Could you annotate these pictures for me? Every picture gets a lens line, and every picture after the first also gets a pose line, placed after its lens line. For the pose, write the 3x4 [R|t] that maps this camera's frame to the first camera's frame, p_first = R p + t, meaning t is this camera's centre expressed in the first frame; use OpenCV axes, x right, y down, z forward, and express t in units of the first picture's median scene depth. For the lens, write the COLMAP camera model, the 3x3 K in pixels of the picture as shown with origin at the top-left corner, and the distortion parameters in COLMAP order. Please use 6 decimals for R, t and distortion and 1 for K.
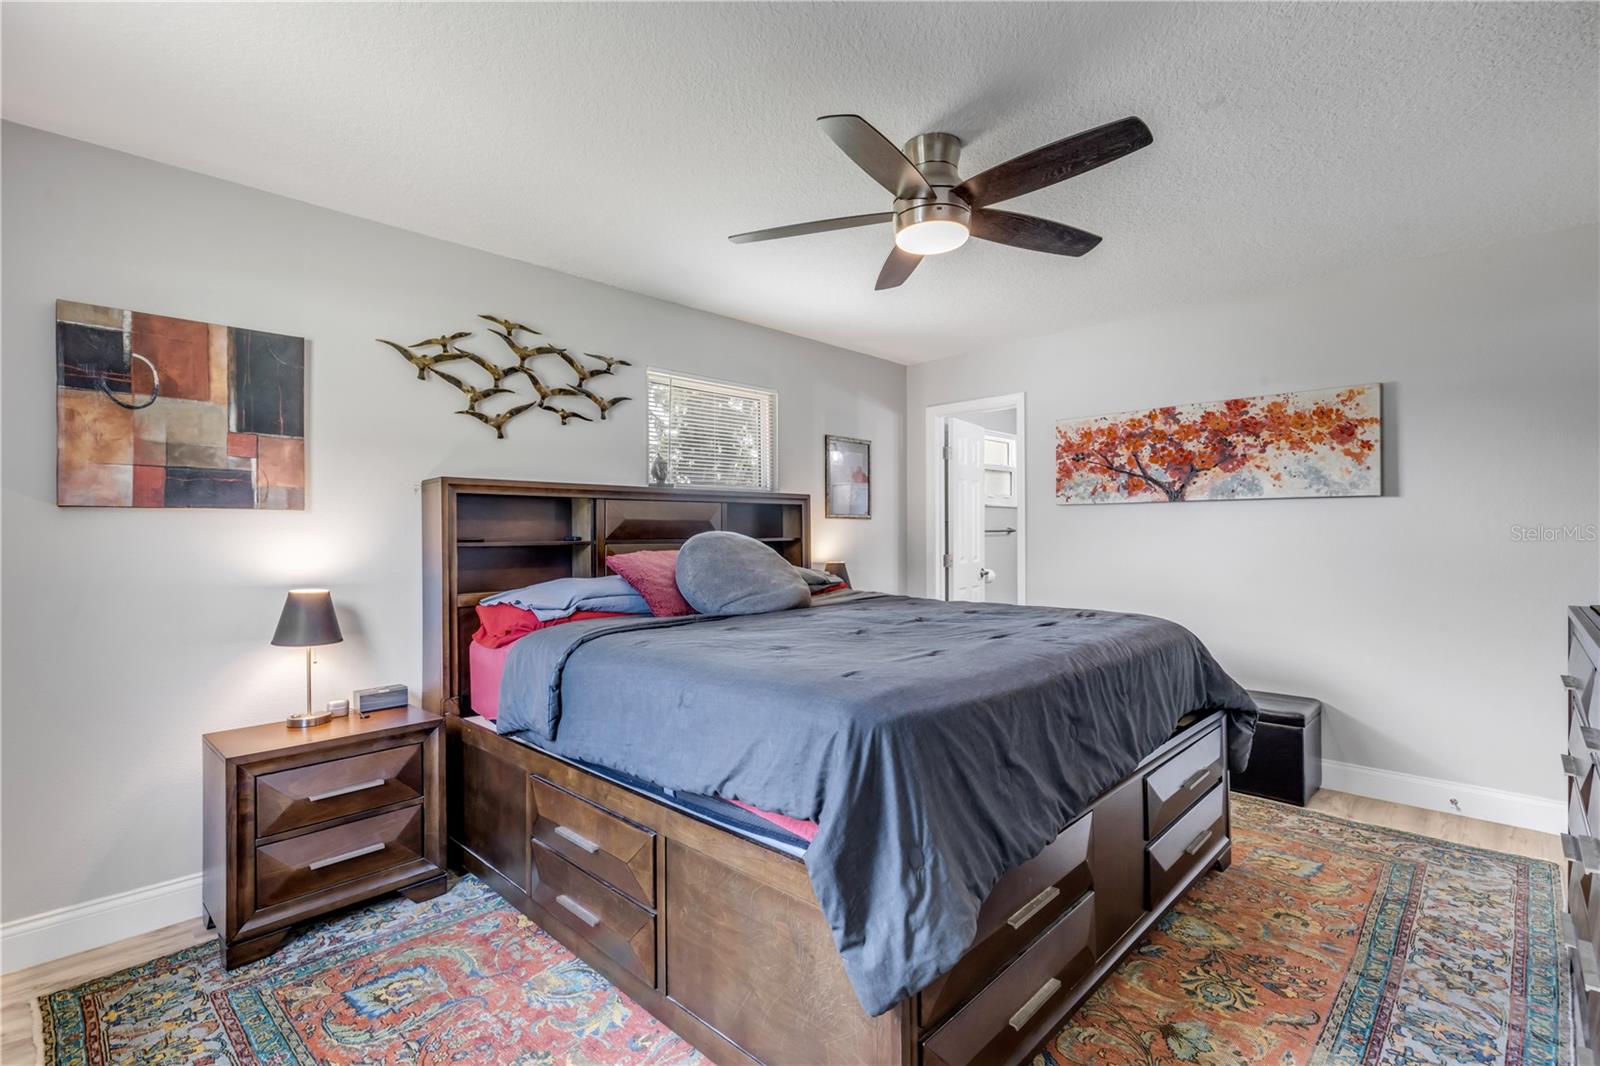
lens RADIAL K [[716.8, 0, 793.7], [0, 716.8, 533.0], [0, 0, 1]] dist [-0.005984, -0.000480]
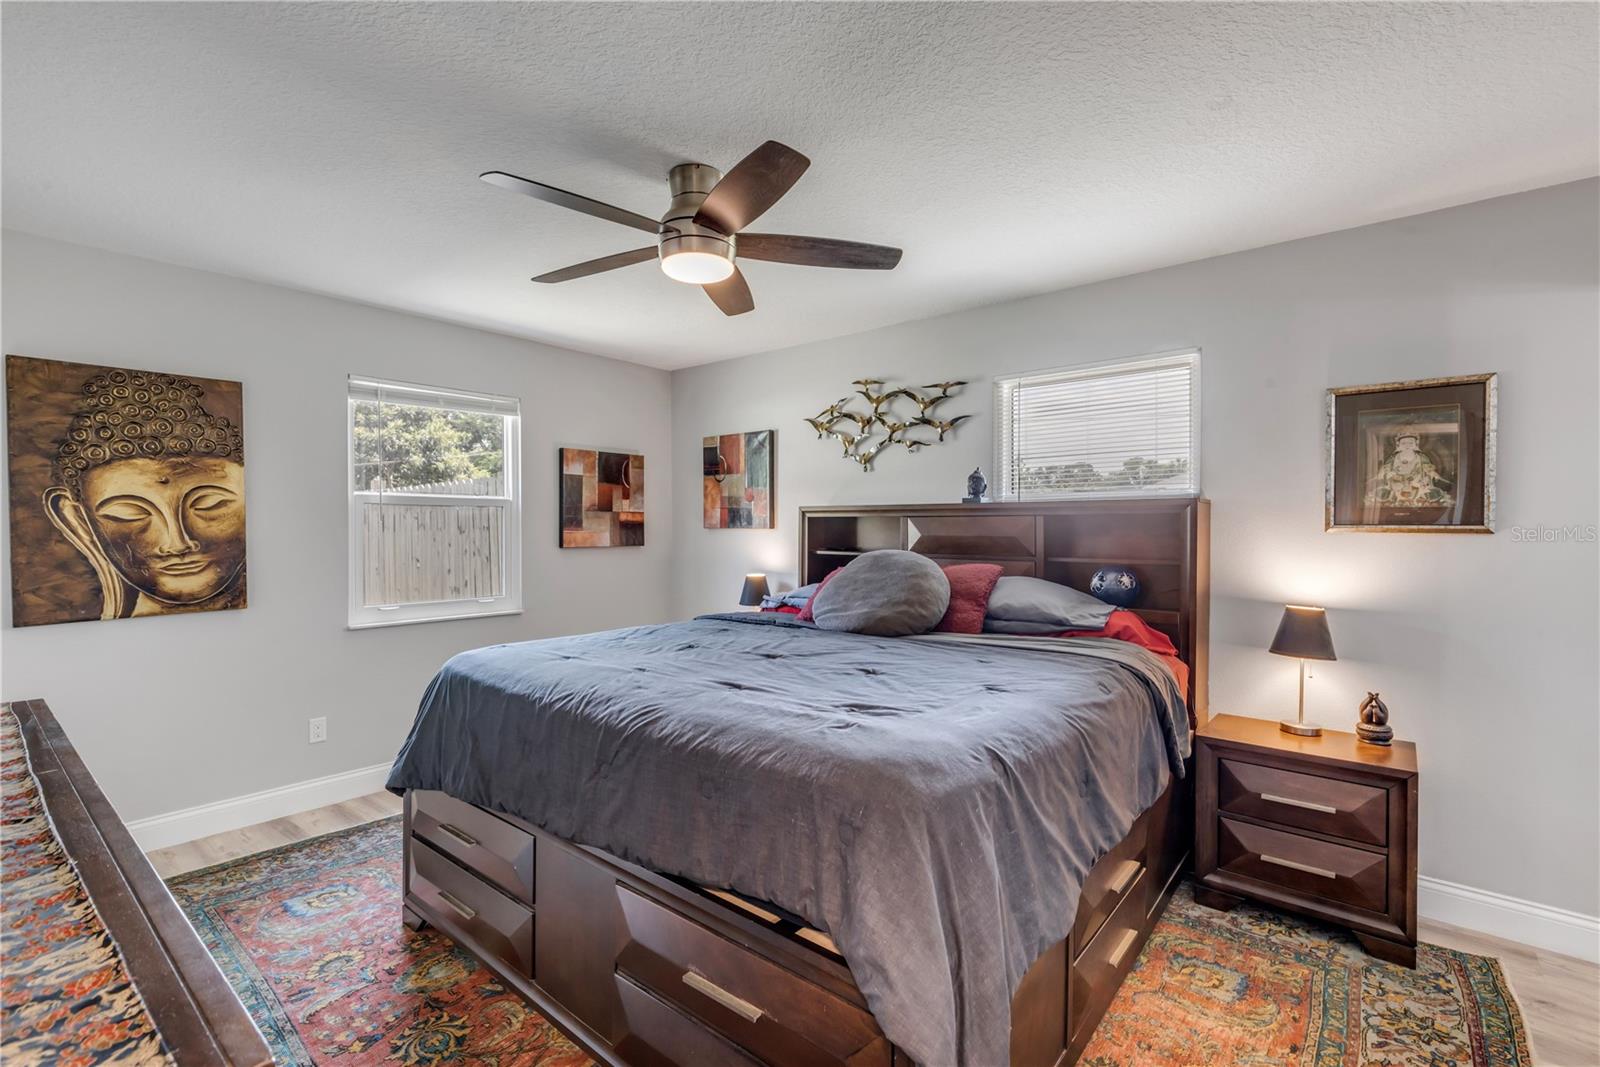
lens RADIAL K [[716.8, 0, 793.7], [0, 716.8, 533.5], [0, 0, 1]] dist [-0.005984, -0.000480]
pose [[0.073147, 0.007254, -0.997295, 0.909300], [-0.010660, 0.999922, 0.006491, -0.028032], [0.997264, 0.010156, 0.073218, 0.800260]]
